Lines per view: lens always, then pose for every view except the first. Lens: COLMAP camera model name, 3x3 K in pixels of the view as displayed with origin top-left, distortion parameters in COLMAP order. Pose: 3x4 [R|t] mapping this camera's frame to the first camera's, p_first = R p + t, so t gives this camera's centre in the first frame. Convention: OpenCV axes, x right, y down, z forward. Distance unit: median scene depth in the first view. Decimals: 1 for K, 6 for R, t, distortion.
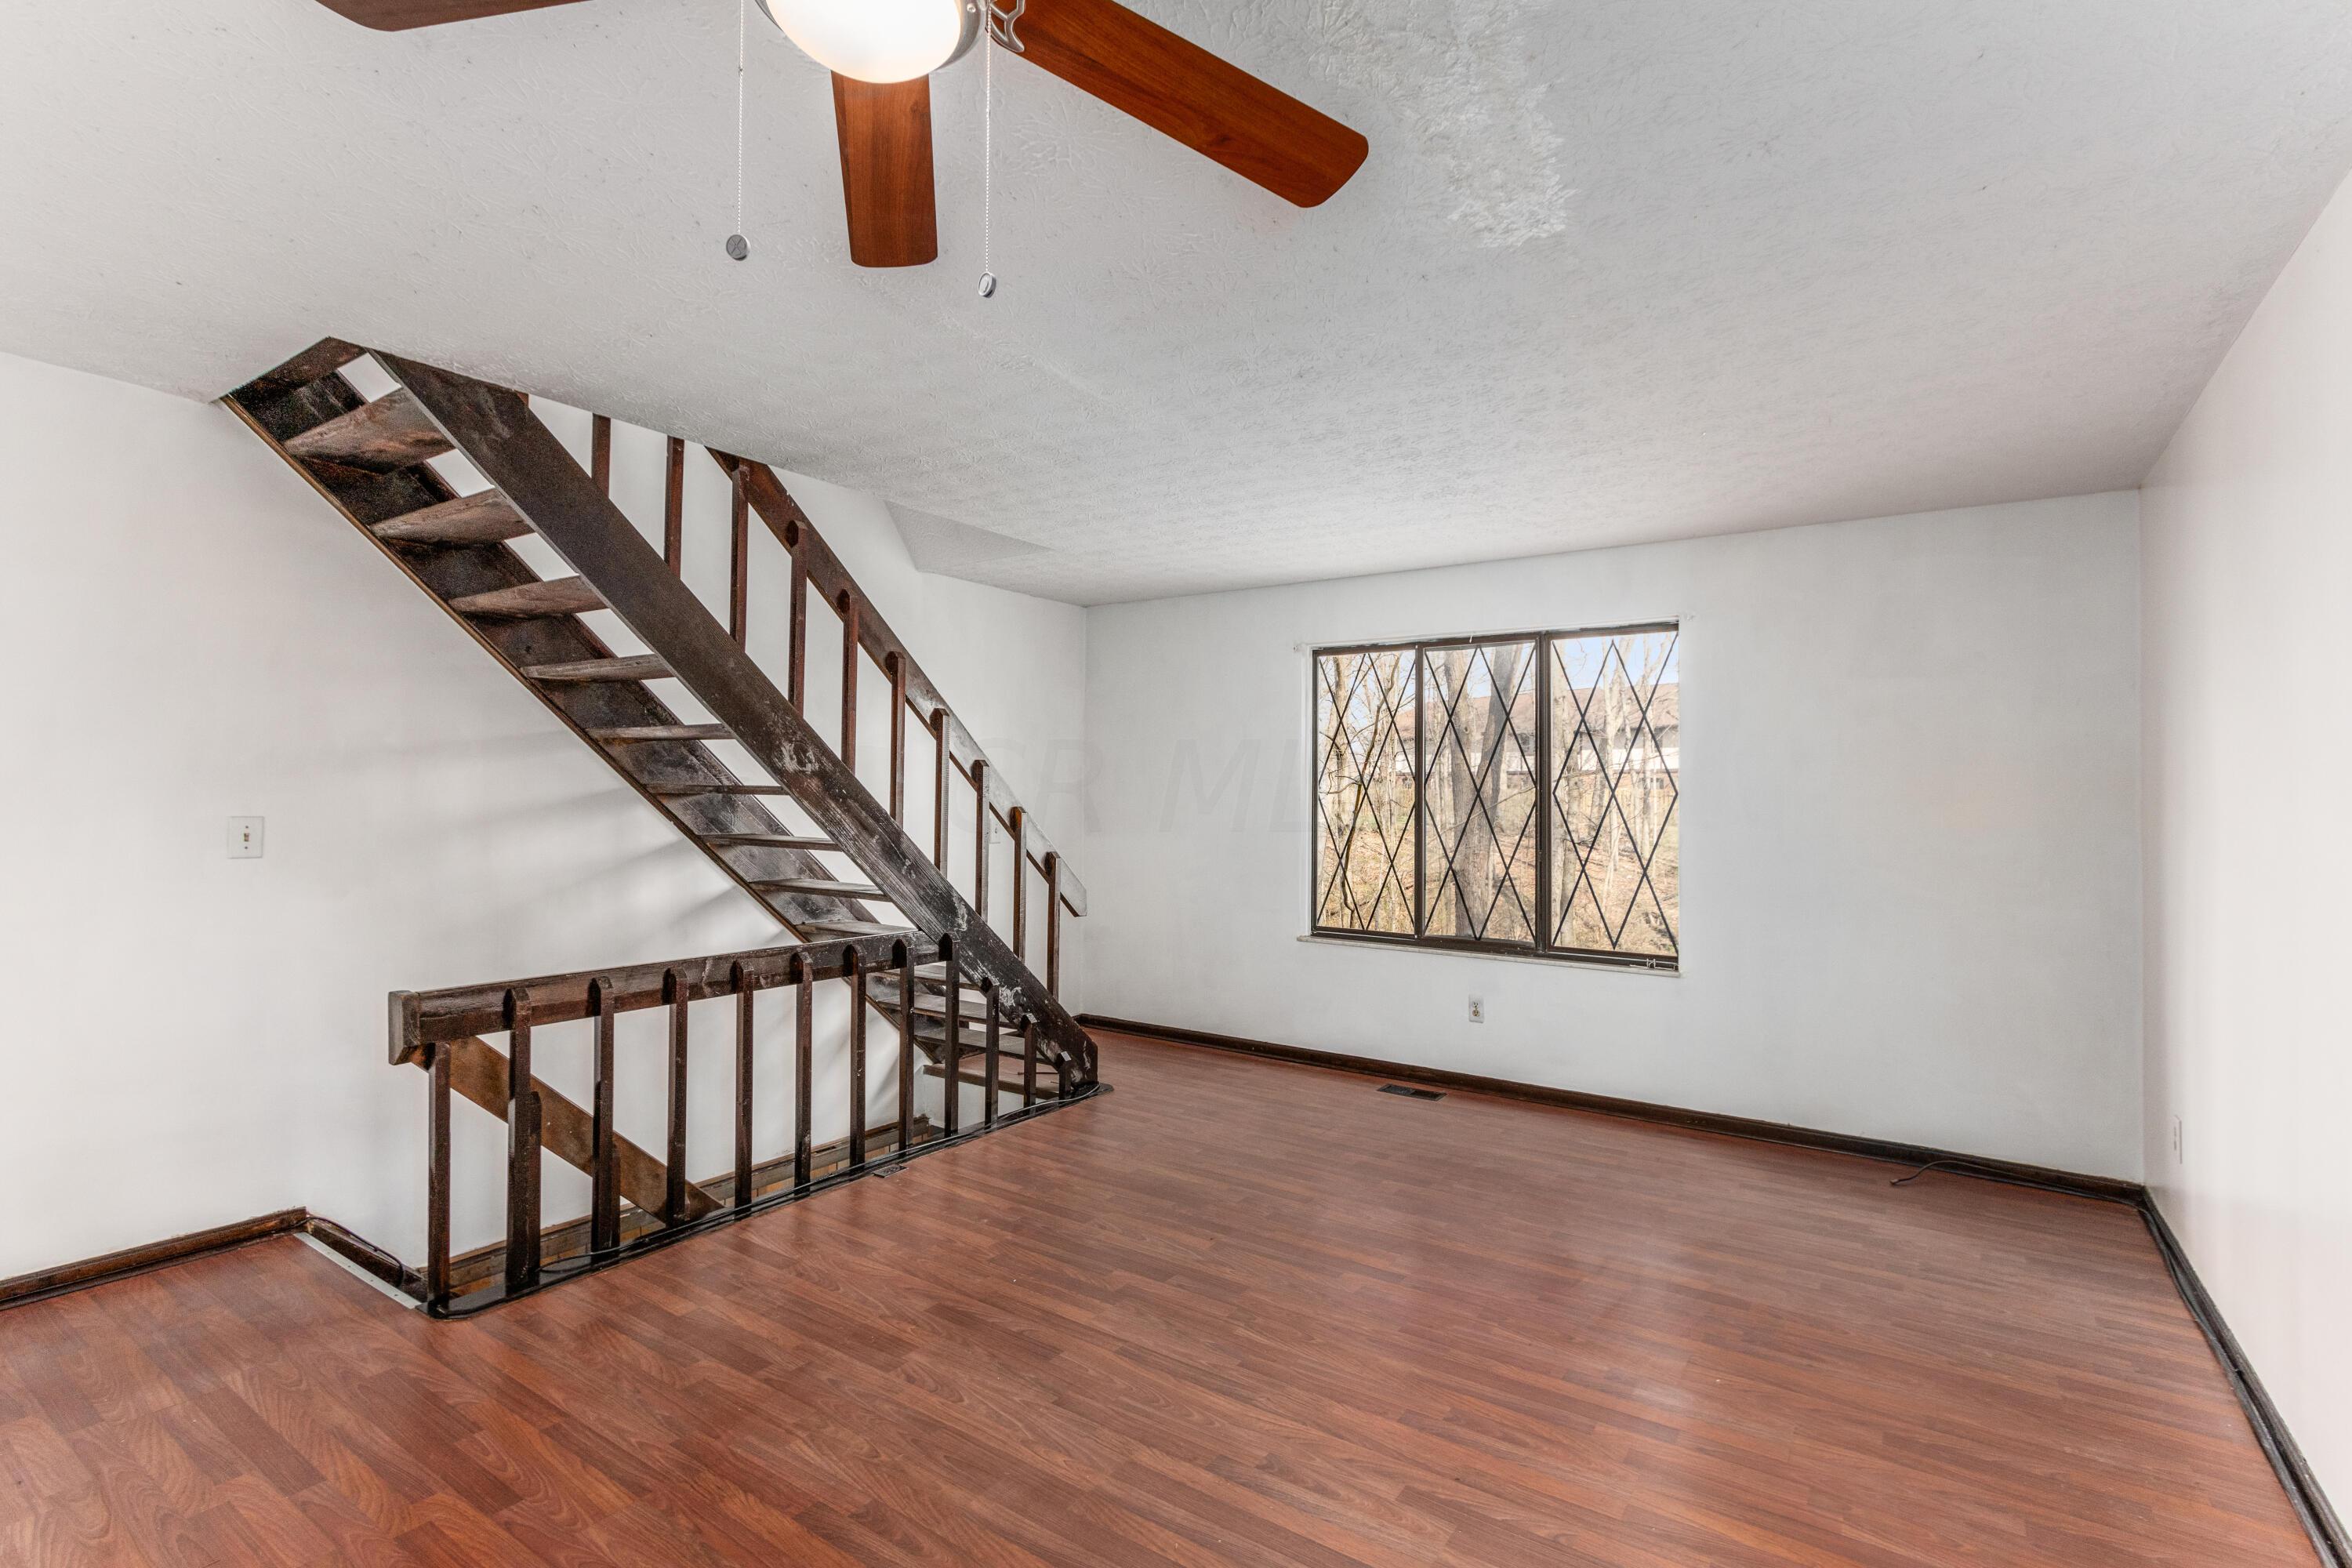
lens RADIAL K [[1101.2, 0, 1162.2], [0, 1101.2, 777.9], [0, 0, 1]] dist [0.001636, -0.000650]
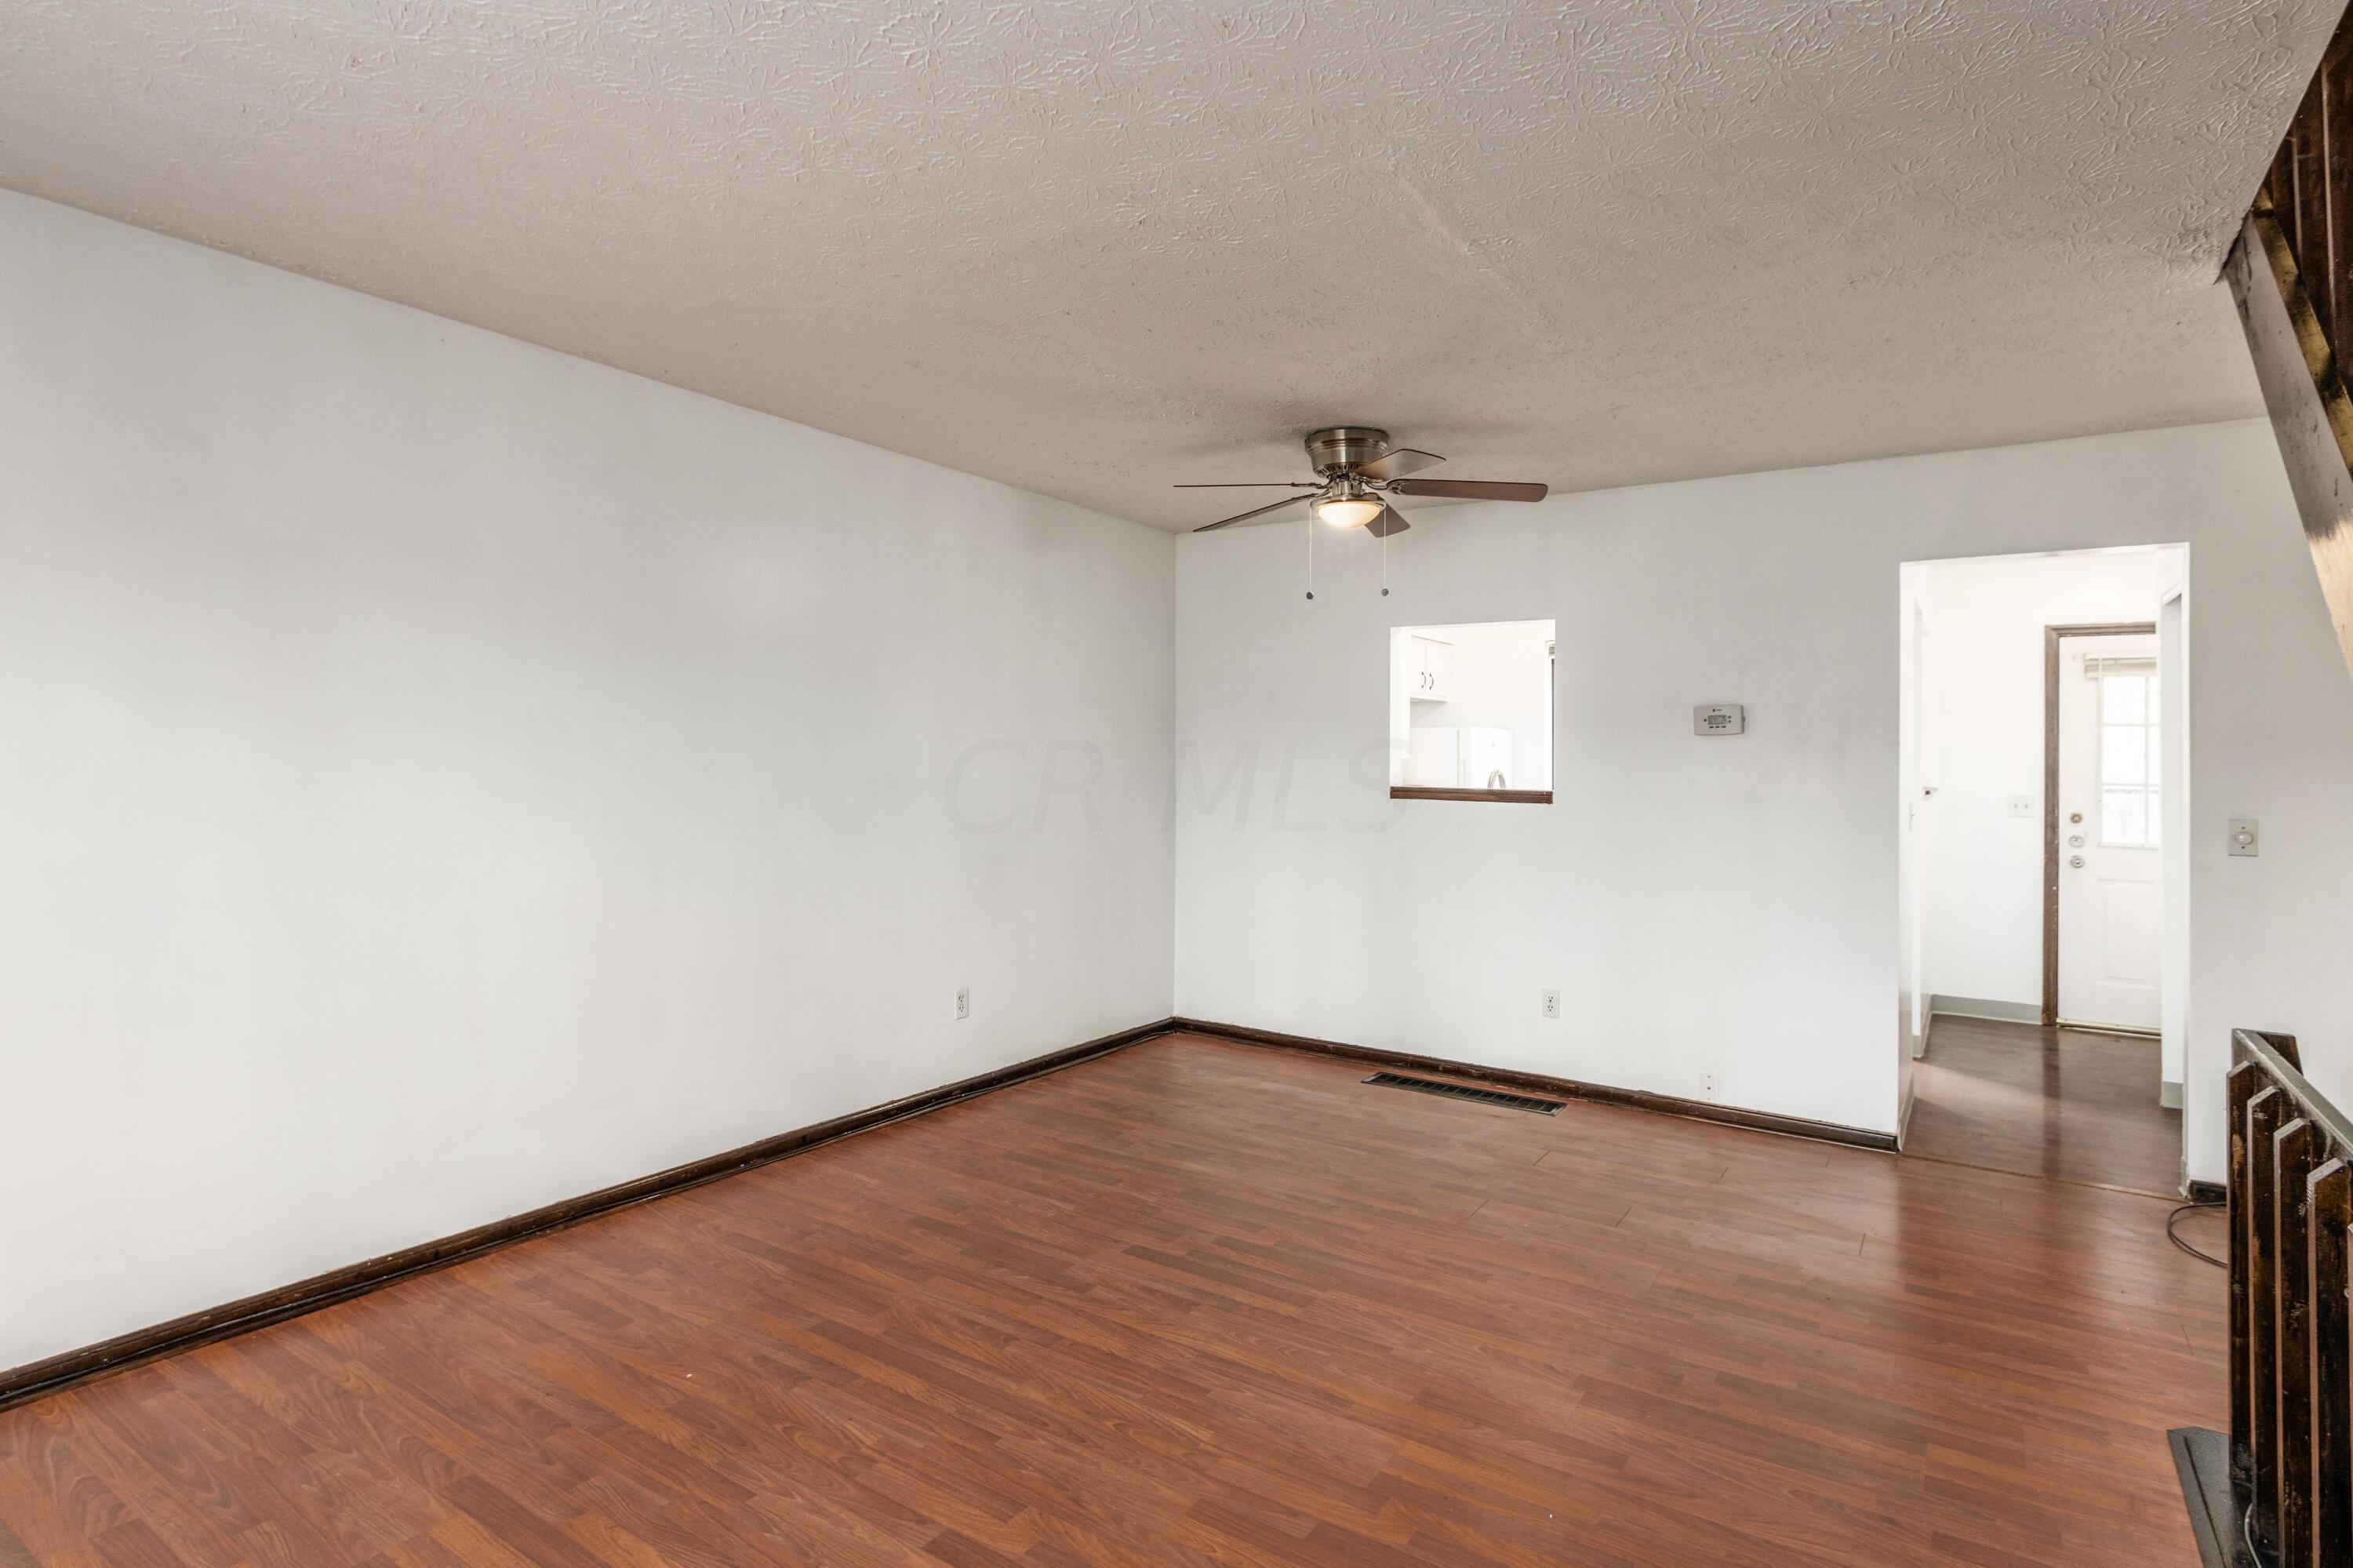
lens RADIAL K [[1203.4, 0, 1182.1], [0, 1203.4, 773.9], [0, 0, 1]] dist [0.003585, -0.000230]
pose [[-0.999485, -0.026445, -0.018163, 0.077700], [-0.026397, 0.999647, -0.002893, 0.022583], [0.018233, -0.002413, -0.999831, 1.249869]]
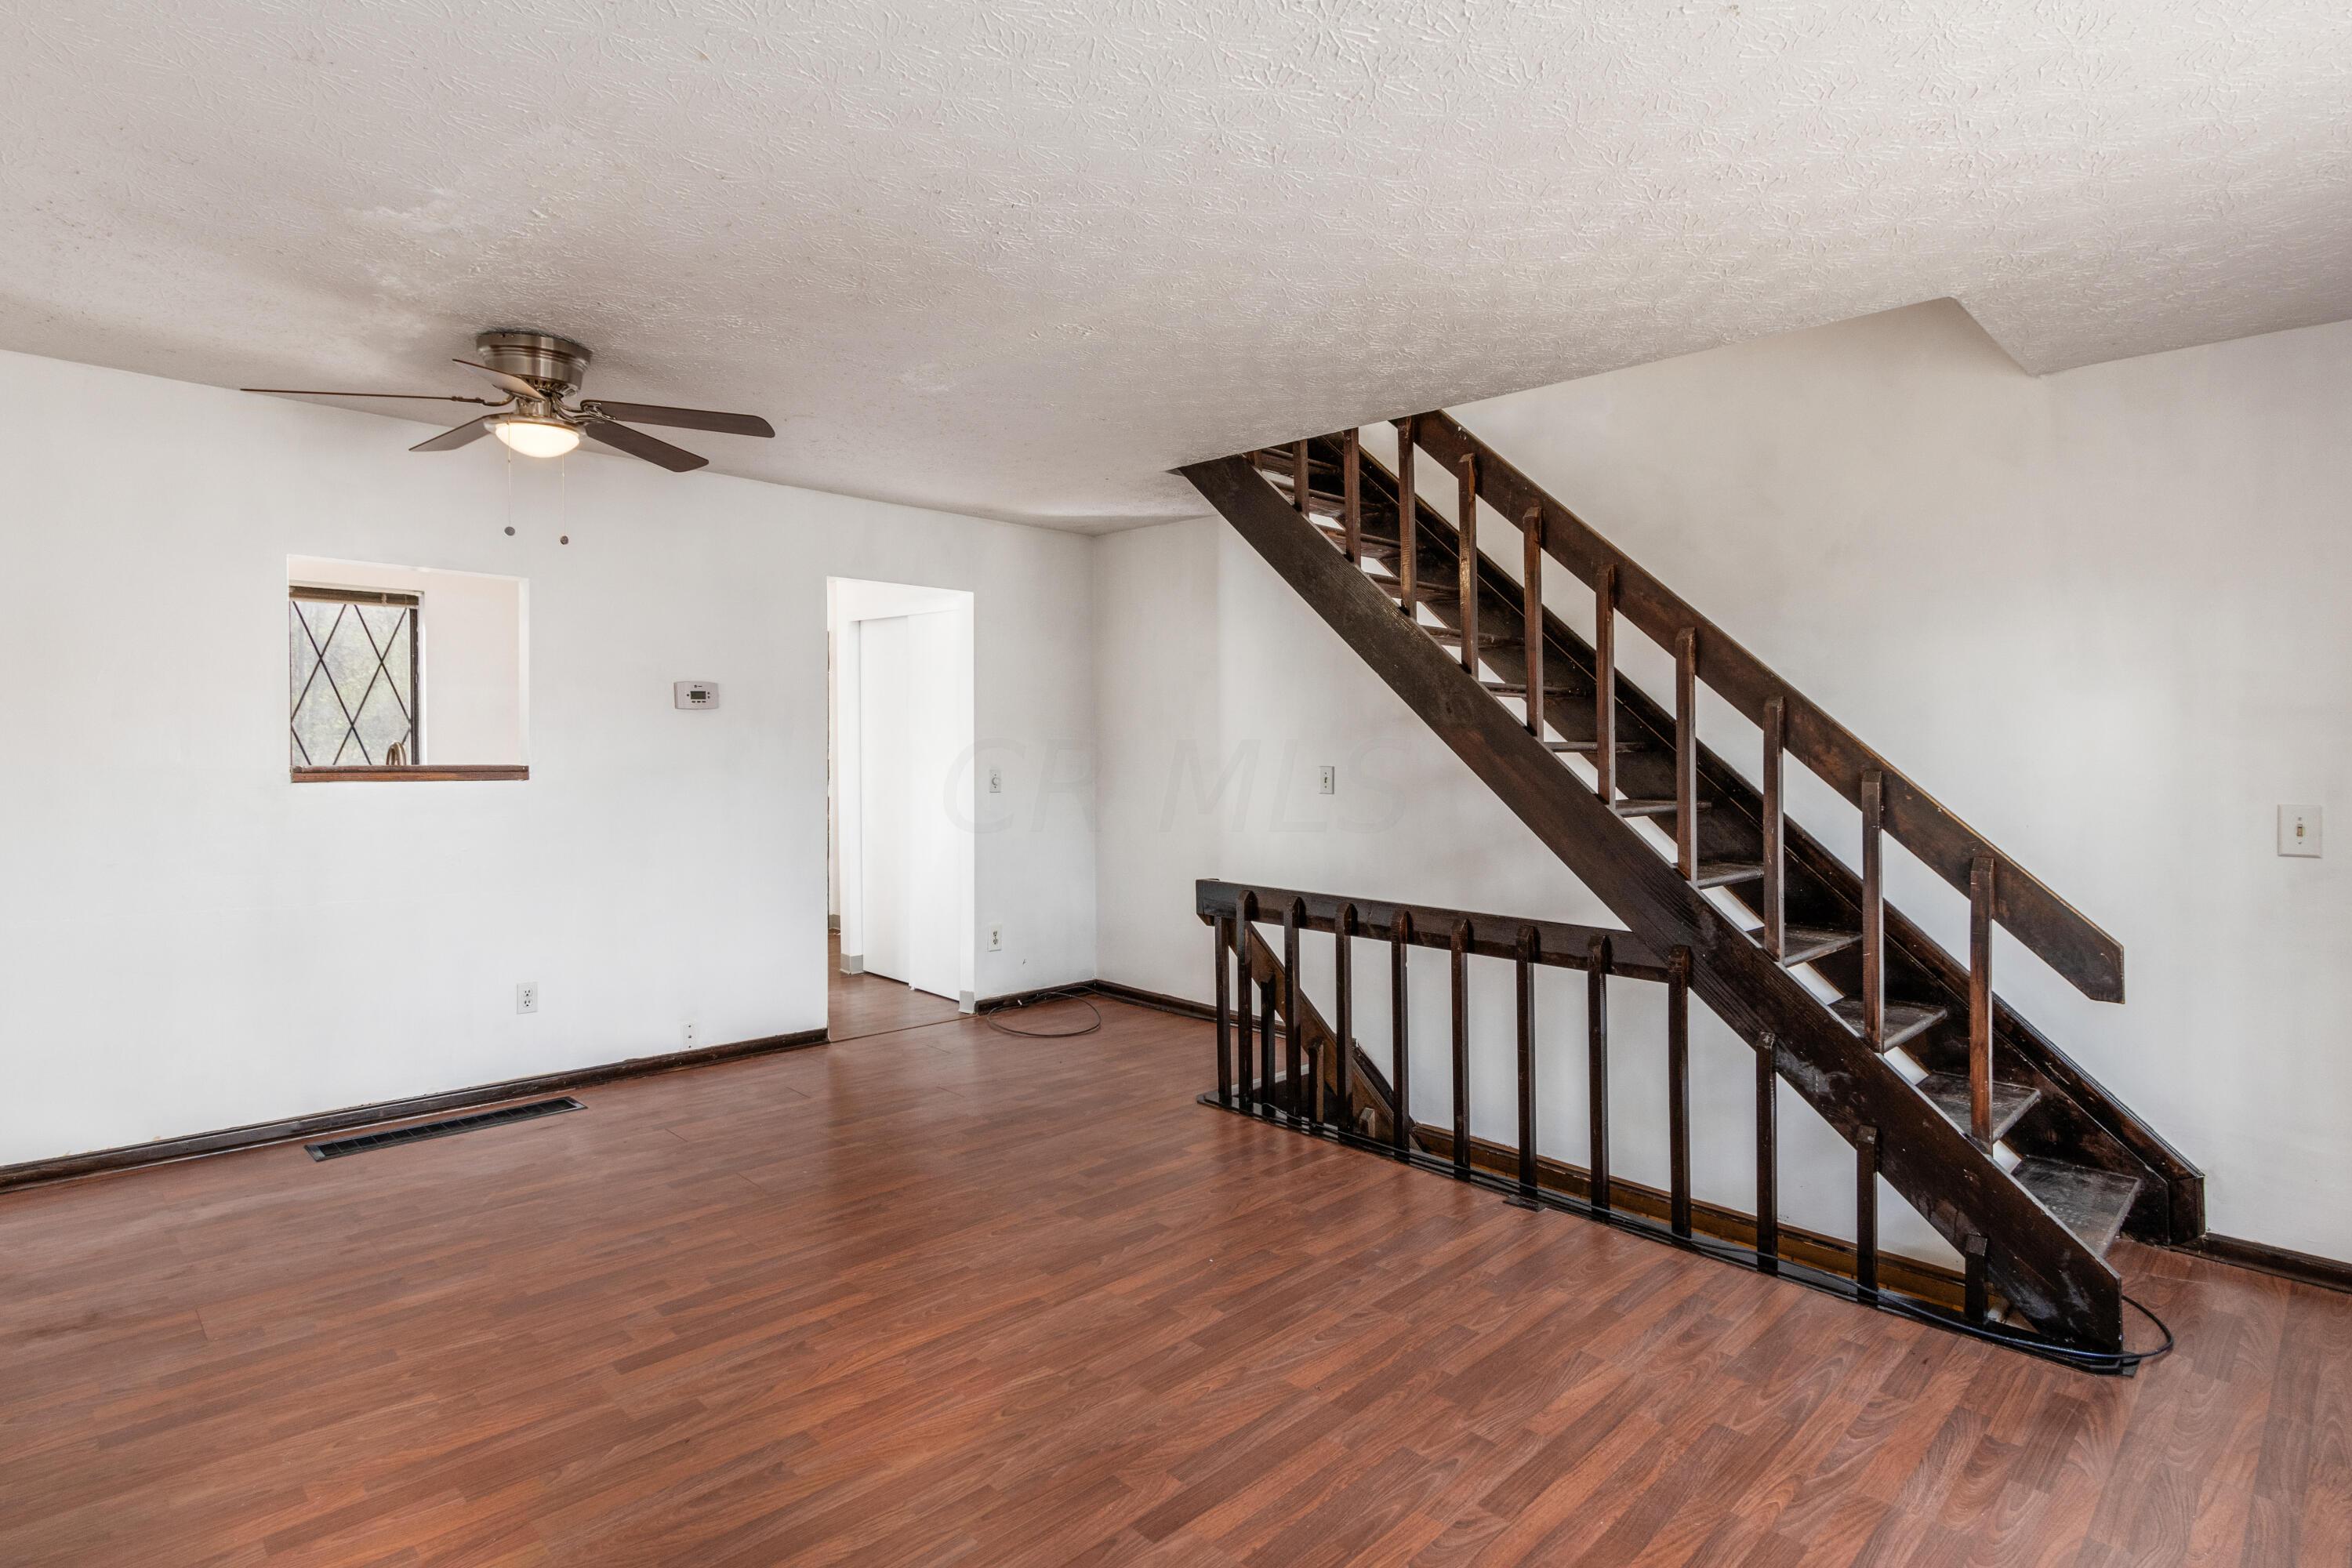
lens RADIAL K [[1202.8, 0, 1181.6], [0, 1202.8, 773.9], [0, 0, 1]] dist [0.003585, -0.000230]
pose [[-0.181507, 0.010544, -0.983333, 0.644259], [0.002217, 0.999944, 0.010312, 0.022345], [0.983387, -0.000308, -0.181521, 0.853655]]
